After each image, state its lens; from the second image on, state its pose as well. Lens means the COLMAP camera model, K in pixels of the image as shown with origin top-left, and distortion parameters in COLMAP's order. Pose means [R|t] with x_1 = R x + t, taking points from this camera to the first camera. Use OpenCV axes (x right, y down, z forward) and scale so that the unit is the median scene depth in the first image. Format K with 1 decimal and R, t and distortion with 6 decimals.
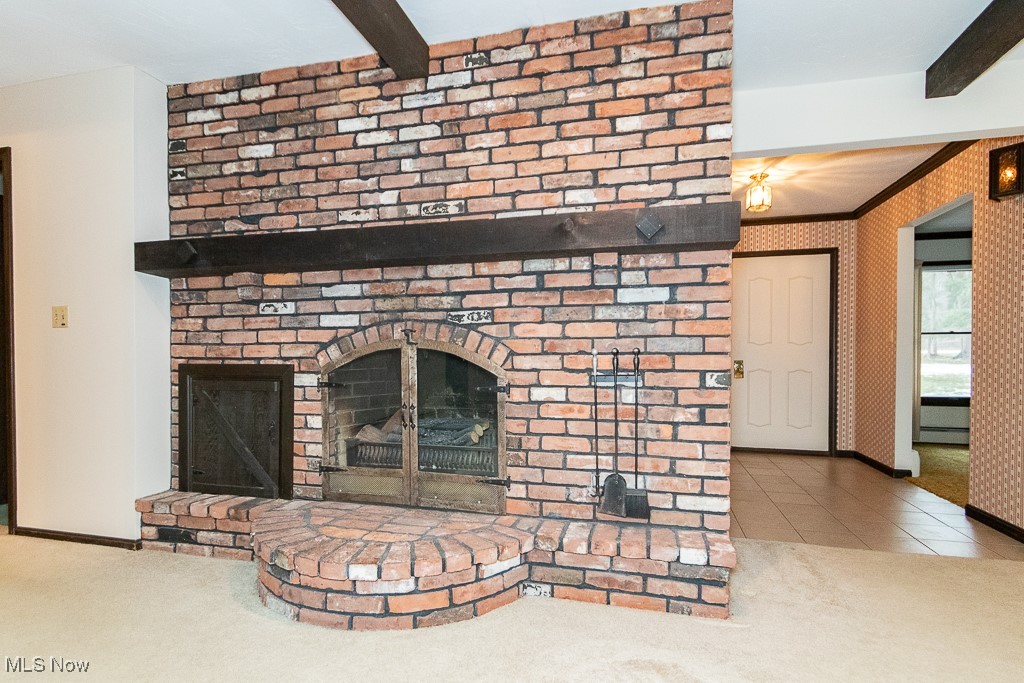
lens RADIAL K [[539.0, 0, 508.4], [0, 539.0, 364.3], [0, 0, 1]] dist [0.009941, 0.000562]
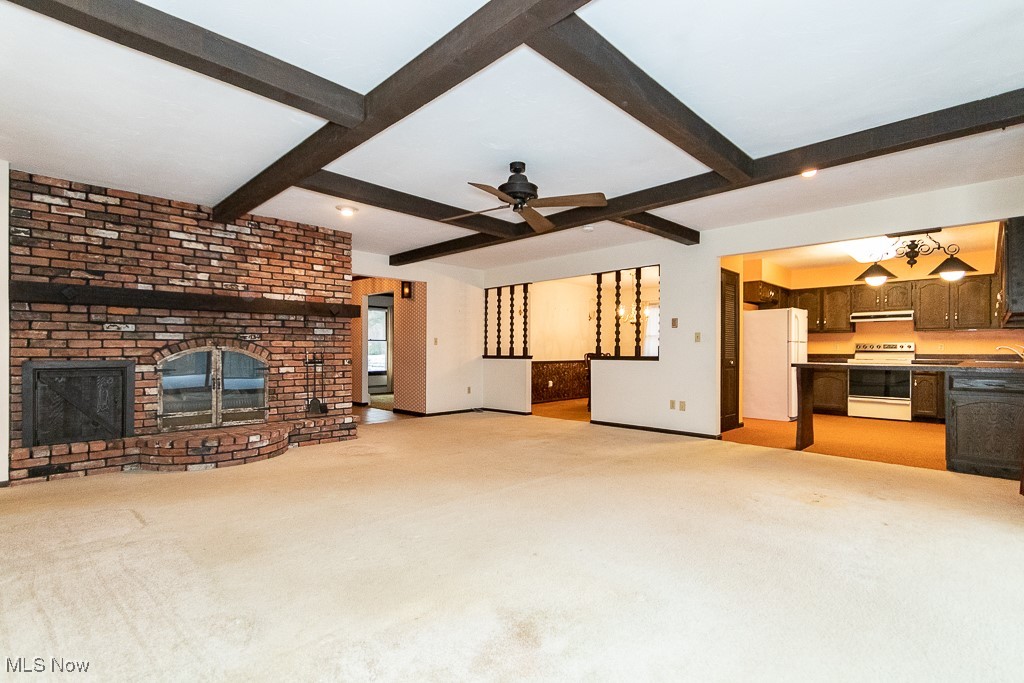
lens RADIAL K [[474.2, 0, 510.3], [0, 474.2, 349.1], [0, 0, 1]] dist [0.001345, -0.000189]
pose [[0.496667, 0.001924, 0.867939, -1.242253], [0.013618, 0.999857, -0.010009, -0.003276], [-0.867834, 0.016791, 0.496570, -0.914987]]
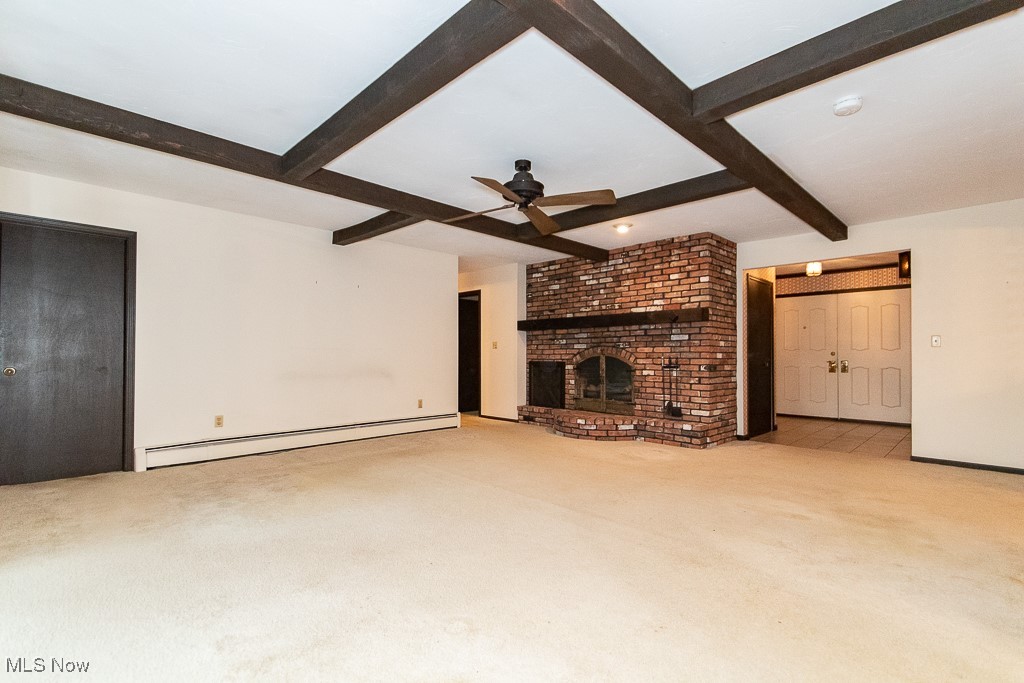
lens RADIAL K [[474.2, 0, 510.3], [0, 474.2, 349.1], [0, 0, 1]] dist [0.001345, -0.000189]
pose [[0.862904, -0.007281, -0.505316, 0.672859], [-0.006290, 0.999664, -0.025144, -0.000658], [0.505329, 0.024875, 0.862568, -1.426132]]
